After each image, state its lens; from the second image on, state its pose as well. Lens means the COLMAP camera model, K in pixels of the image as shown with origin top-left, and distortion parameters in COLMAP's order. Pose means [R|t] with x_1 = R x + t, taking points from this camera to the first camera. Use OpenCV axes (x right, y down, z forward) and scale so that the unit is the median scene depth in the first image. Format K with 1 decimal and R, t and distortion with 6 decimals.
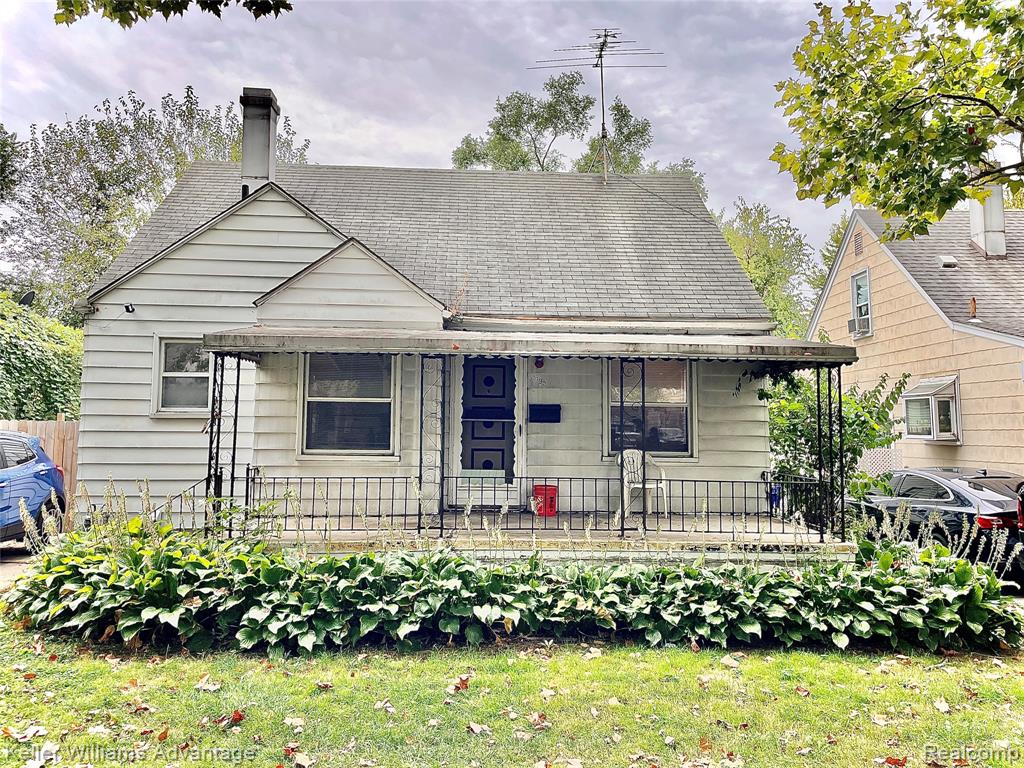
lens RADIAL K [[760.1, 0, 511.7], [0, 760.1, 374.6], [0, 0, 1]] dist [0.074989, -0.092783]
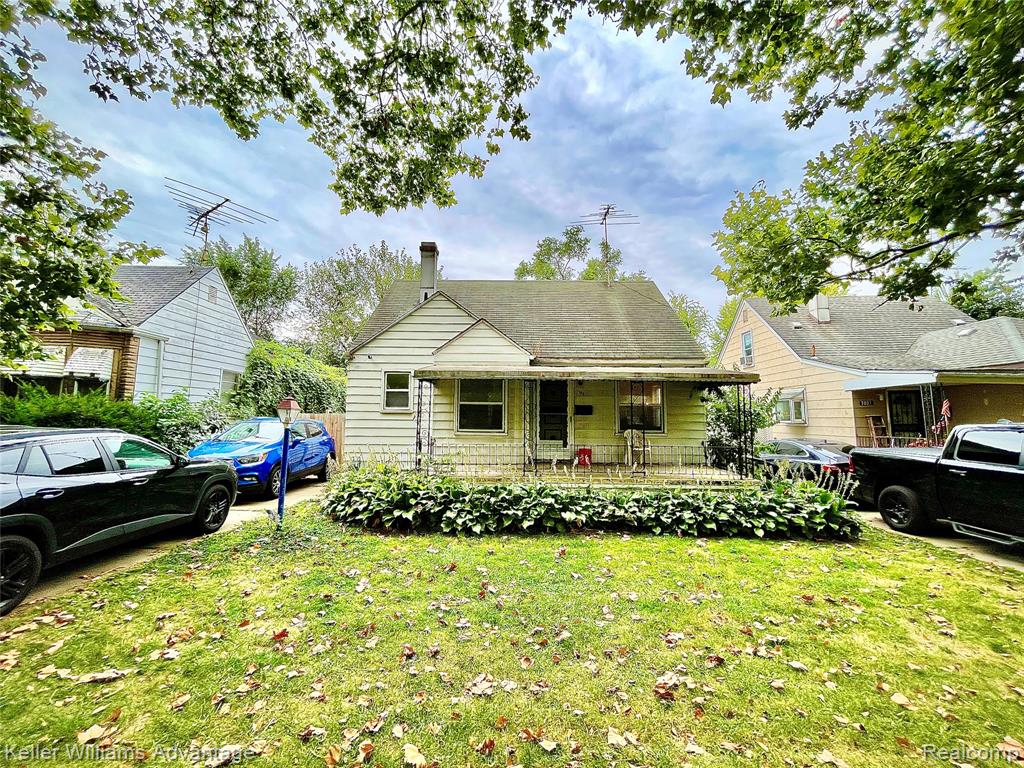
lens RADIAL K [[412.3, 0, 514.7], [0, 412.3, 382.3], [0, 0, 1]] dist [-0.003526, 0.001144]
pose [[0.997917, -0.006895, -0.064139, -0.062698], [0.006066, 0.999896, -0.013114, -0.005065], [0.064223, 0.012698, 0.997855, -0.021360]]
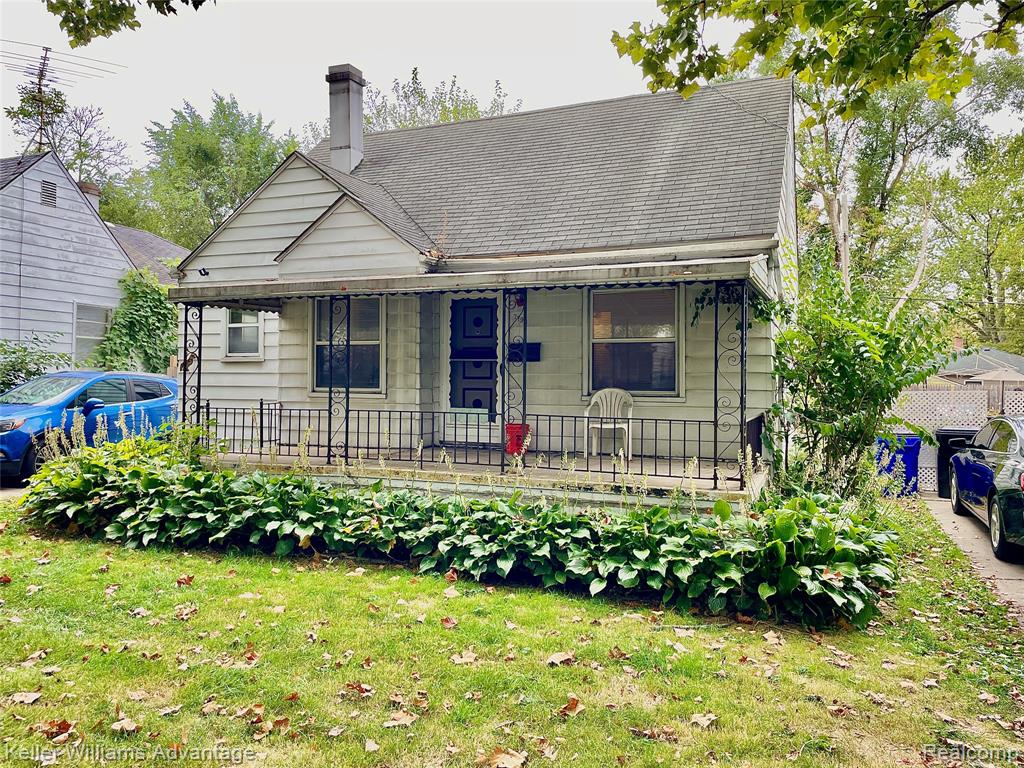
lens RADIAL K [[760.1, 0, 512.2], [0, 760.1, 379.3], [0, 0, 1]] dist [0.074989, -0.092783]
pose [[0.900930, -0.006447, -0.433917, 0.479833], [0.035219, 0.997678, 0.058301, 0.029548], [0.432533, -0.067808, 0.899065, 0.107882]]
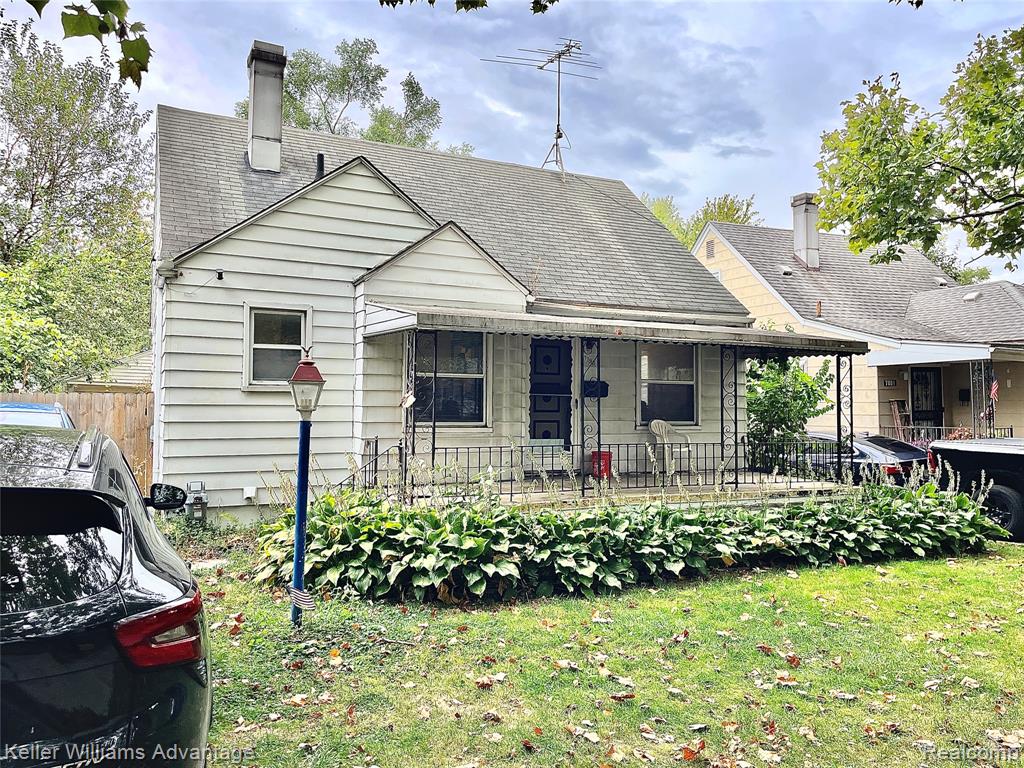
lens RADIAL K [[760.1, 0, 511.5], [0, 760.1, 379.0], [0, 0, 1]] dist [0.074989, -0.092783]
pose [[0.924688, 0.010810, 0.380573, -0.533347], [-0.027016, 0.998940, 0.037267, -0.003628], [-0.379767, -0.044742, 0.924000, -0.010403]]
